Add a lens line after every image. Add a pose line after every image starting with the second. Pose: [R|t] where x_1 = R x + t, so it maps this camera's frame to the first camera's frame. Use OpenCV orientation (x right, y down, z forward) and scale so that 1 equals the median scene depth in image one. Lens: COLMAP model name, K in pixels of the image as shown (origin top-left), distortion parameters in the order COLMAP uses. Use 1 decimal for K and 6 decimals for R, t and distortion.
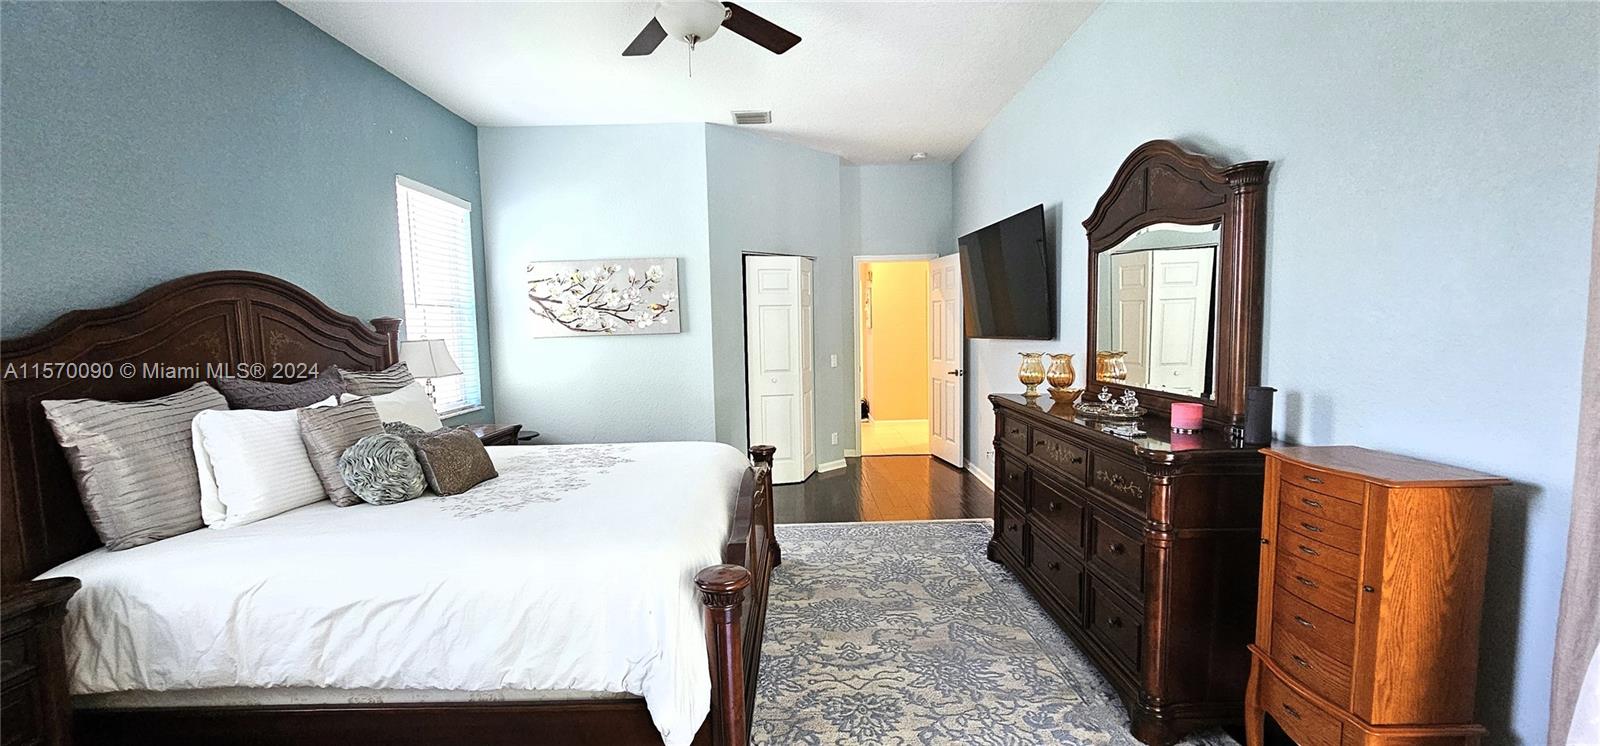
lens RADIAL K [[656.2, 0, 796.0], [0, 656.2, 386.2], [0, 0, 1]] dist [0.001045, -0.000070]
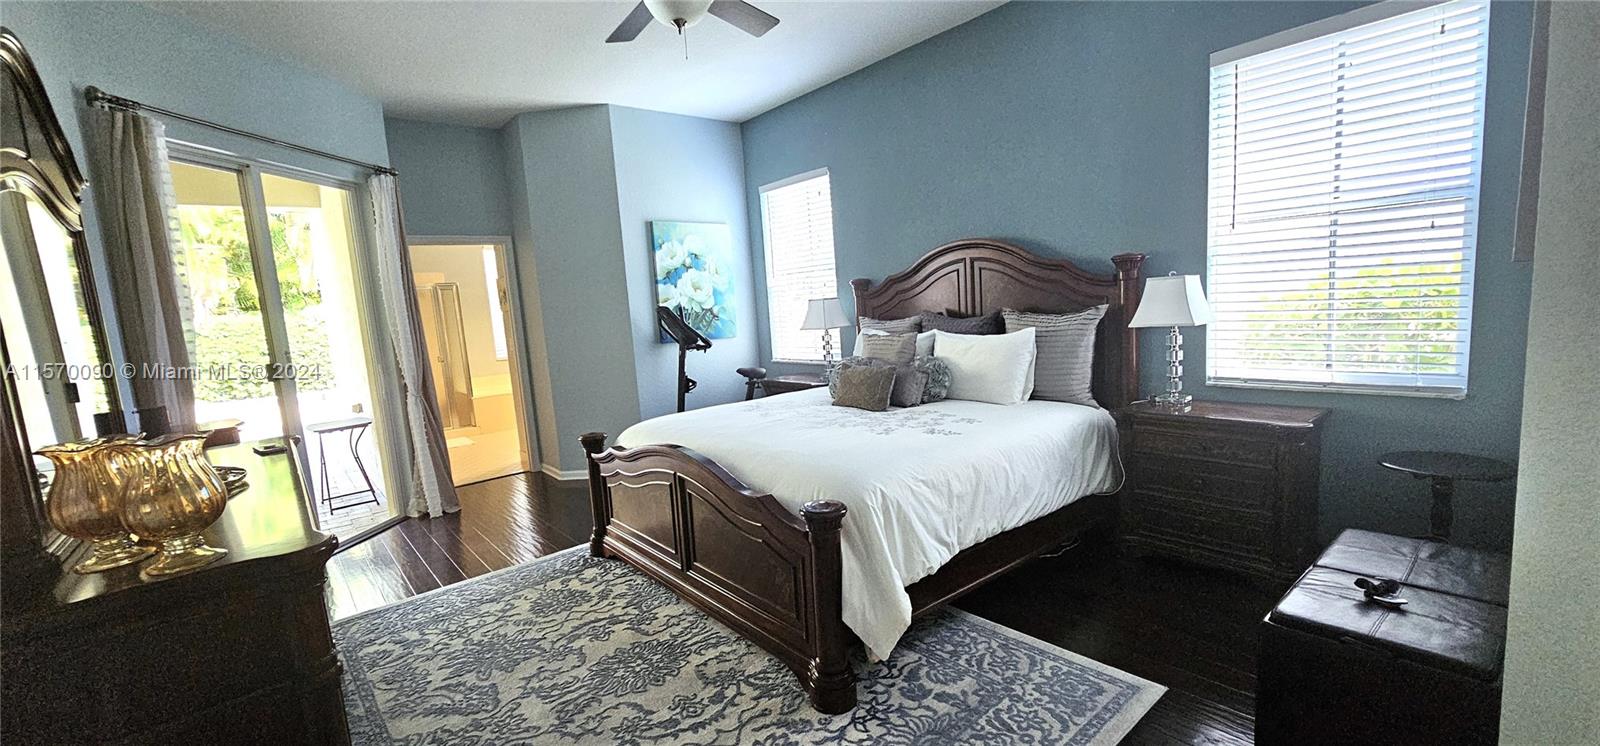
lens RADIAL K [[656.2, 0, 796.0], [0, 656.2, 386.2], [0, 0, 1]] dist [0.001045, -0.000070]
pose [[-0.766743, 0.162630, -0.621013, 0.416132], [0.029207, 0.975214, 0.219328, -0.186052], [0.641290, 0.150030, -0.752488, 1.898194]]
